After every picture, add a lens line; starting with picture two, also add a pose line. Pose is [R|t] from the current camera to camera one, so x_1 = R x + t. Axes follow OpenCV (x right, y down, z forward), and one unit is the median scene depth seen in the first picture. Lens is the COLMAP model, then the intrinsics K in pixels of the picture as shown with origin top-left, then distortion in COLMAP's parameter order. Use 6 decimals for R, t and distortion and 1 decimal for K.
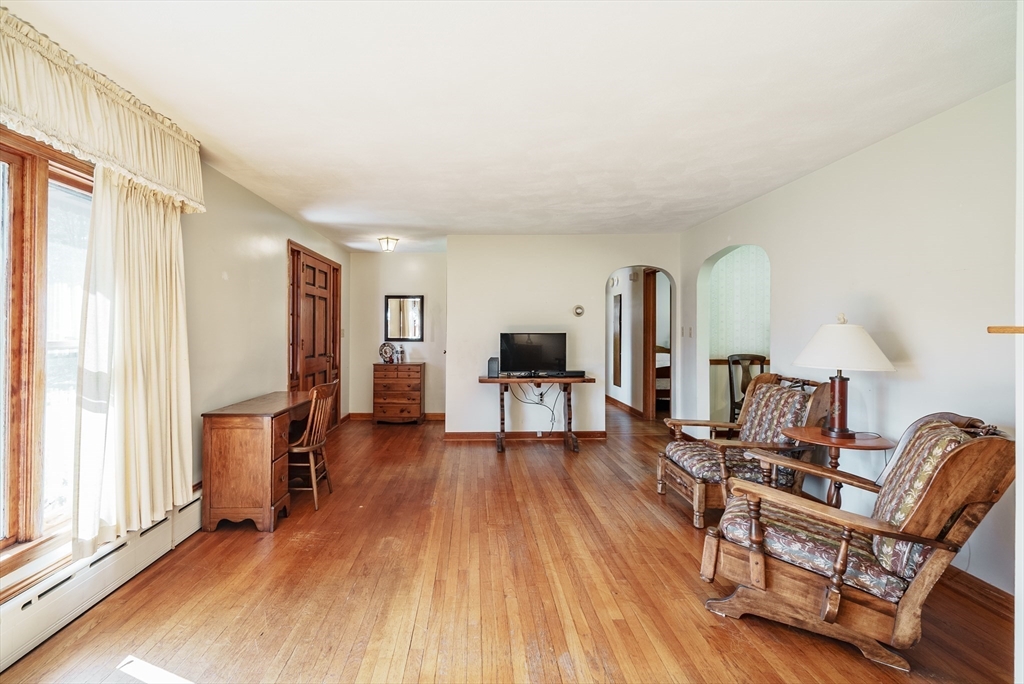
lens RADIAL K [[436.0, 0, 494.9], [0, 436.0, 323.4], [0, 0, 1]] dist [-0.001003, -0.000648]
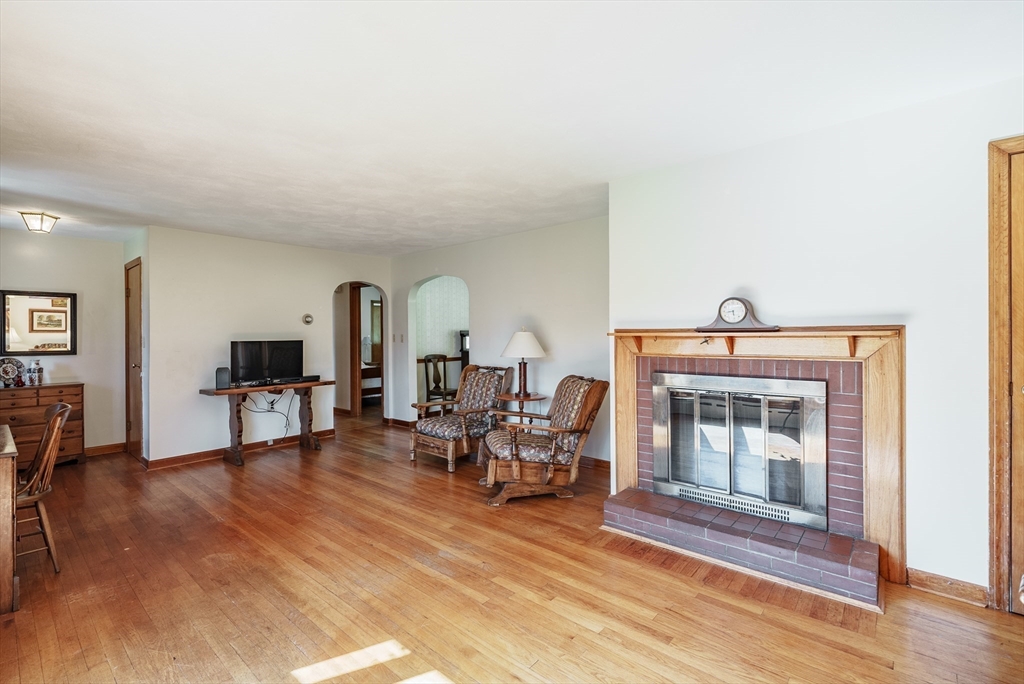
lens RADIAL K [[436.0, 0, 494.9], [0, 436.0, 323.4], [0, 0, 1]] dist [-0.001003, -0.000648]
pose [[0.688094, 0.014788, 0.725471, -0.489977], [-0.001971, 0.999827, -0.018512, -0.000171], [-0.725619, 0.011308, 0.688004, -0.109108]]
